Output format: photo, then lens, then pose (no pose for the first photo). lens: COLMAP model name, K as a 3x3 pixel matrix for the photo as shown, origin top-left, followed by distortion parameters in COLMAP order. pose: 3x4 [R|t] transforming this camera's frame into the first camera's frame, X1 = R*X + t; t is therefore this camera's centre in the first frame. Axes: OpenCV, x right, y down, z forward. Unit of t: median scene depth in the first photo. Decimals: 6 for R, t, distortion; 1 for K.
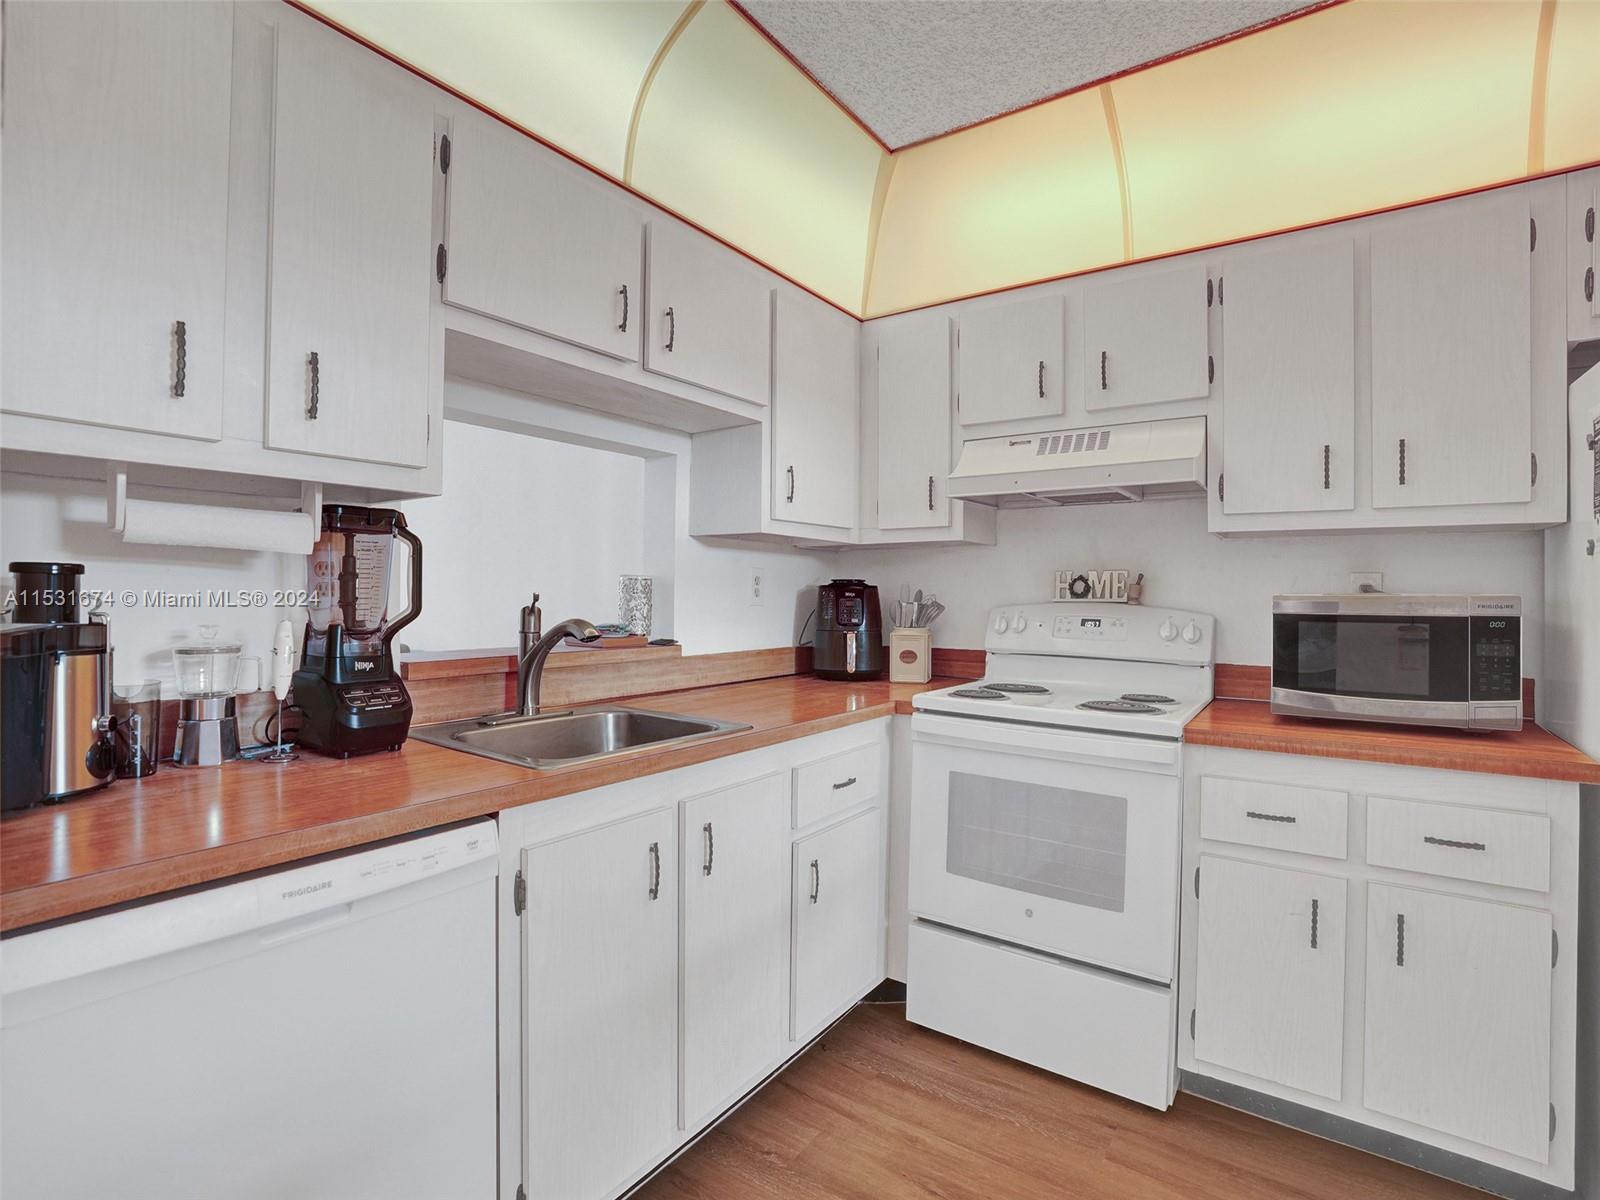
lens RADIAL K [[786.5, 0, 821.5], [0, 786.5, 593.2], [0, 0, 1]] dist [-0.068437, 0.027839]
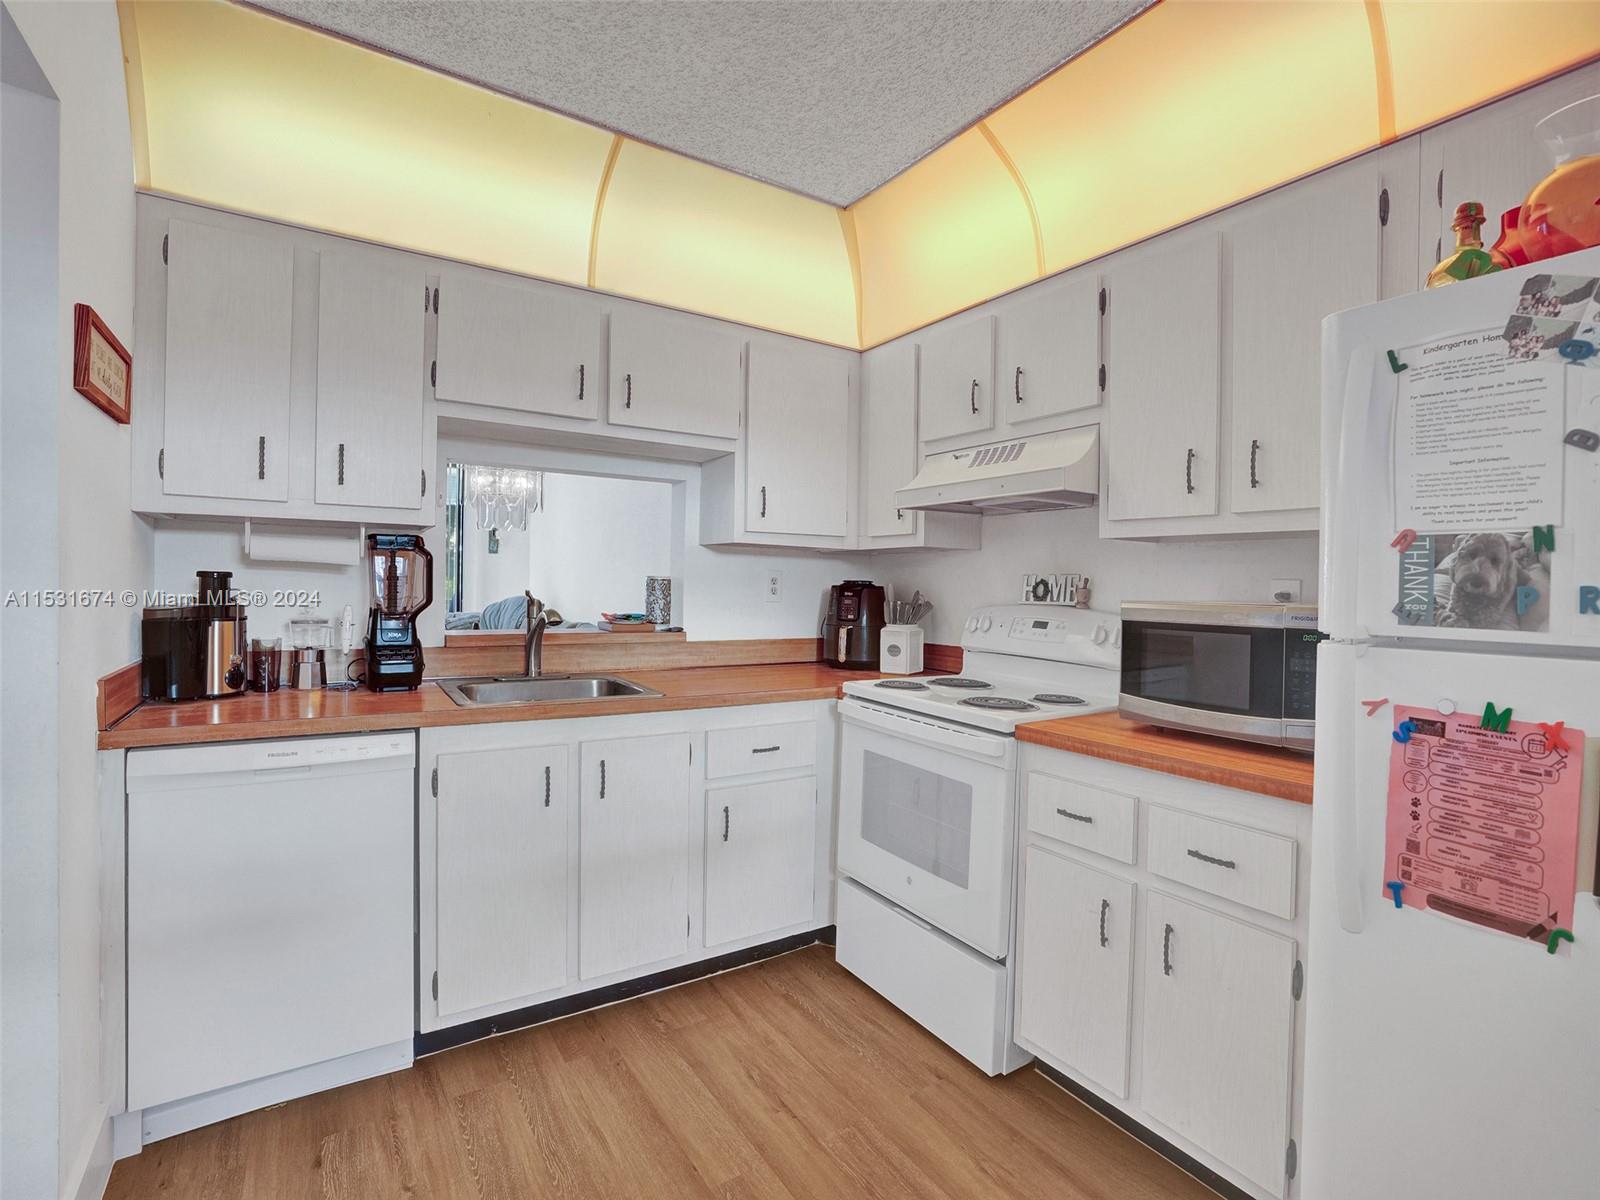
lens RADIAL K [[769.0, 0, 807.9], [0, 769.0, 597.5], [0, 0, 1]] dist [-0.067299, 0.027103]
pose [[0.921687, 0.017250, -0.387551, 0.527547], [-0.012774, 0.999819, 0.014123, -0.010463], [0.387724, -0.008067, 0.921740, -0.067431]]
